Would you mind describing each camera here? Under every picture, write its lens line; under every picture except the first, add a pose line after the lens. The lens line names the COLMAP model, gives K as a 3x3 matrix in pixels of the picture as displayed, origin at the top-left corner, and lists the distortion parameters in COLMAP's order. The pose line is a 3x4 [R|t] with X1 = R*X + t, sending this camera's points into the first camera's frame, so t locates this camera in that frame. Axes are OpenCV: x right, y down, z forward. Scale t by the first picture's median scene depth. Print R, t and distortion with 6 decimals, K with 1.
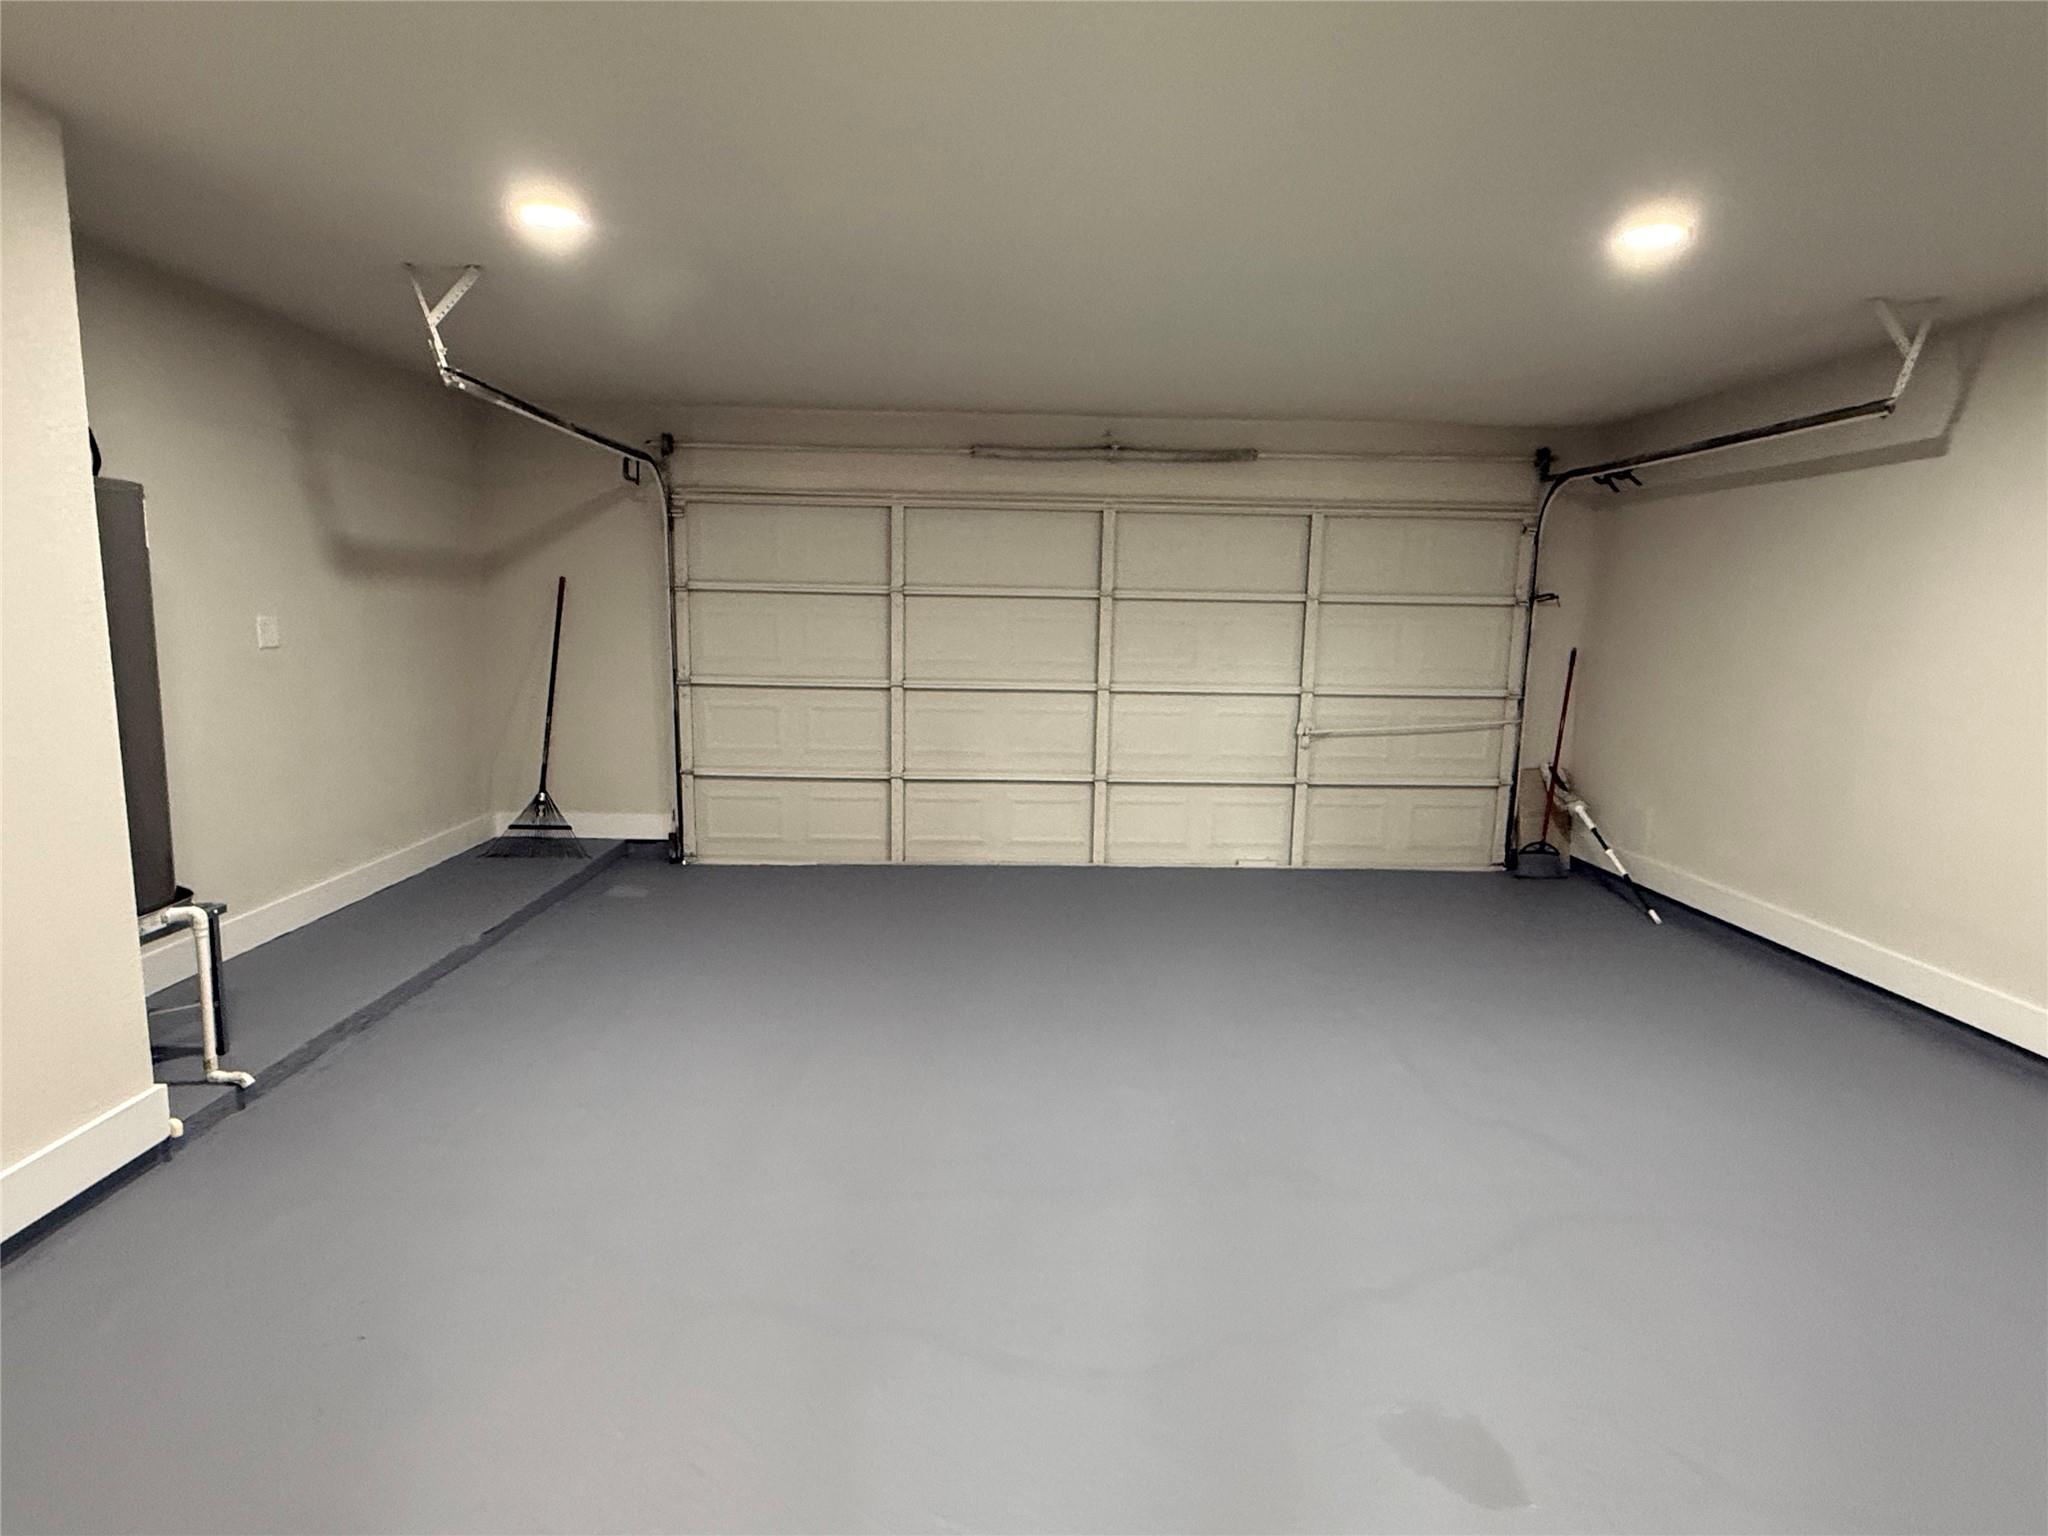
lens RADIAL K [[1083.0, 0, 1031.7], [0, 1083.0, 768.6], [0, 0, 1]] dist [0.001085, -0.001789]
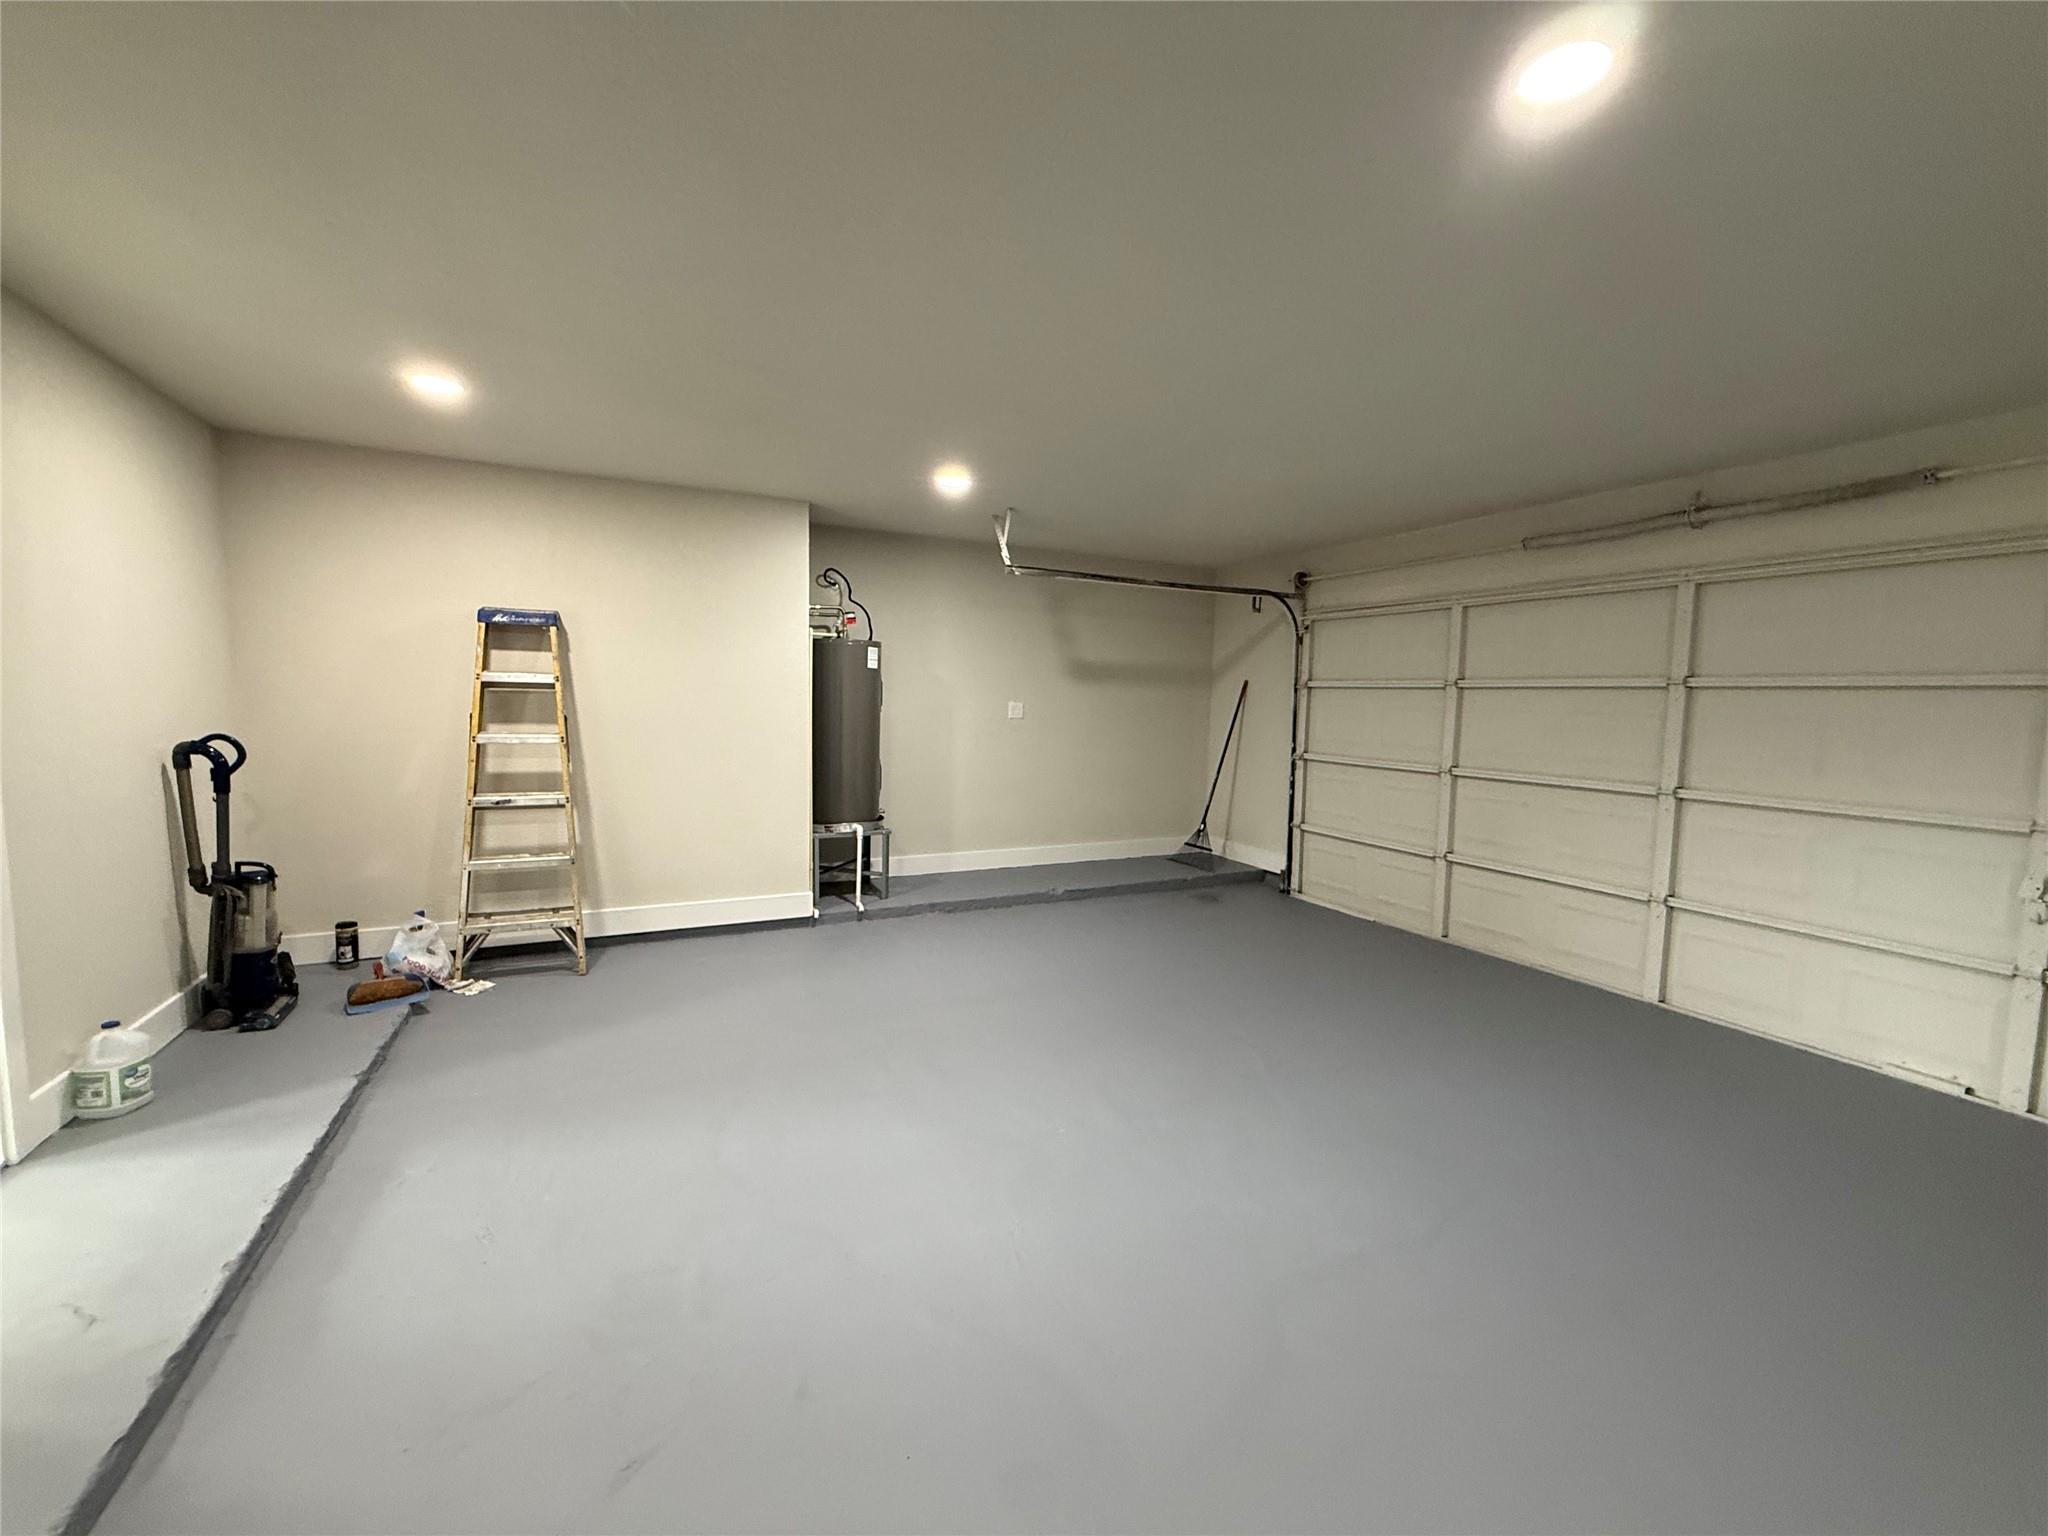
lens RADIAL K [[817.0, 0, 1019.1], [0, 817.0, 770.0], [0, 0, 1]] dist [-0.001053, -0.000621]
pose [[0.416523, 0.070524, -0.906386, 0.439633], [-0.146084, 0.989223, 0.009837, -0.025050], [0.897312, 0.128311, 0.422336, 0.280388]]
